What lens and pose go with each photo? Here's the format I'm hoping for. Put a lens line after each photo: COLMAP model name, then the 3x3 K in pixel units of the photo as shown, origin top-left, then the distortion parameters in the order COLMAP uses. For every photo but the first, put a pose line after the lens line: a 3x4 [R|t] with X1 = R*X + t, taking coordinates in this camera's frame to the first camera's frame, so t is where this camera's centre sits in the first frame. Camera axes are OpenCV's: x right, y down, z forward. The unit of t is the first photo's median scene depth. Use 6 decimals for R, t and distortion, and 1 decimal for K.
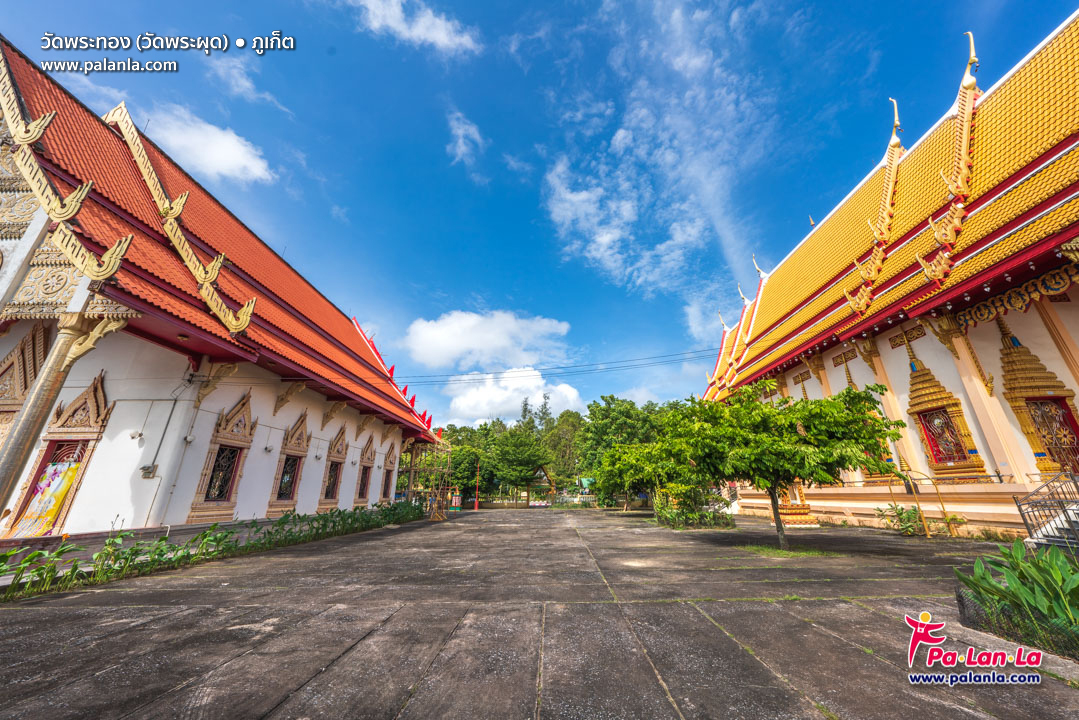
lens RADIAL K [[373.9, 0, 540.7], [0, 373.9, 350.9], [0, 0, 1]] dist [-0.000393, -0.000009]
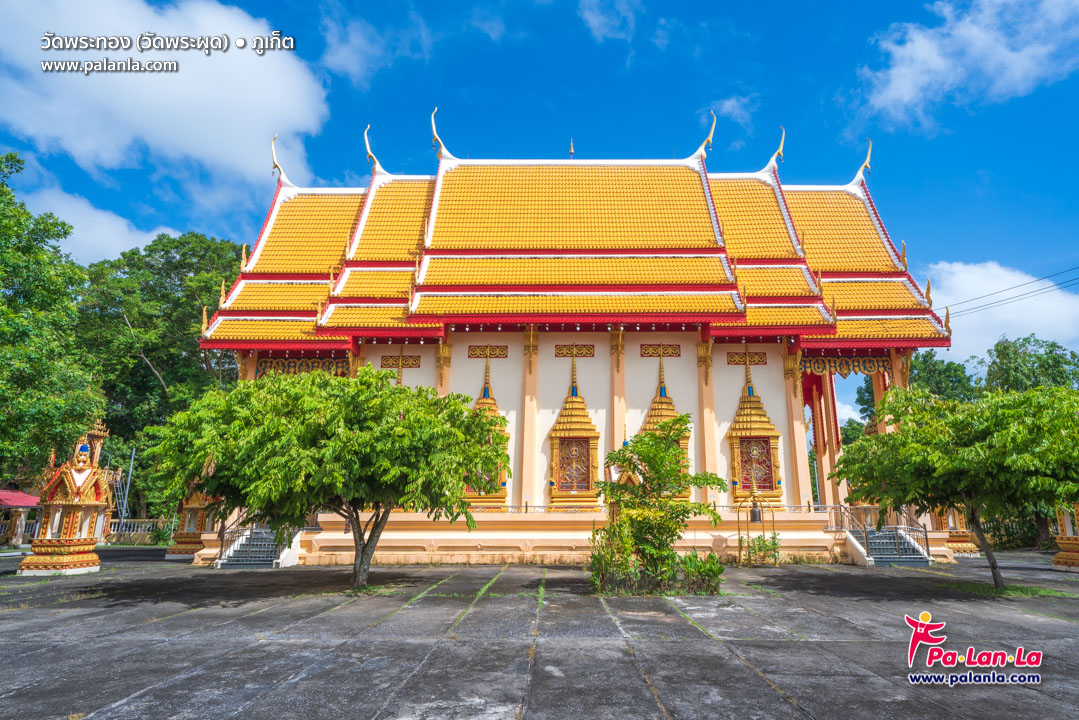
lens RADIAL K [[598.0, 0, 539.5], [0, 598.0, 360.0], [0, 0, 1]] dist [-0.004276, -0.000888]
pose [[0.151397, 0.274369, 0.949632, -0.369666], [-0.366077, 0.907957, -0.203966, 0.329656], [-0.918187, -0.316758, 0.237902, 0.810862]]
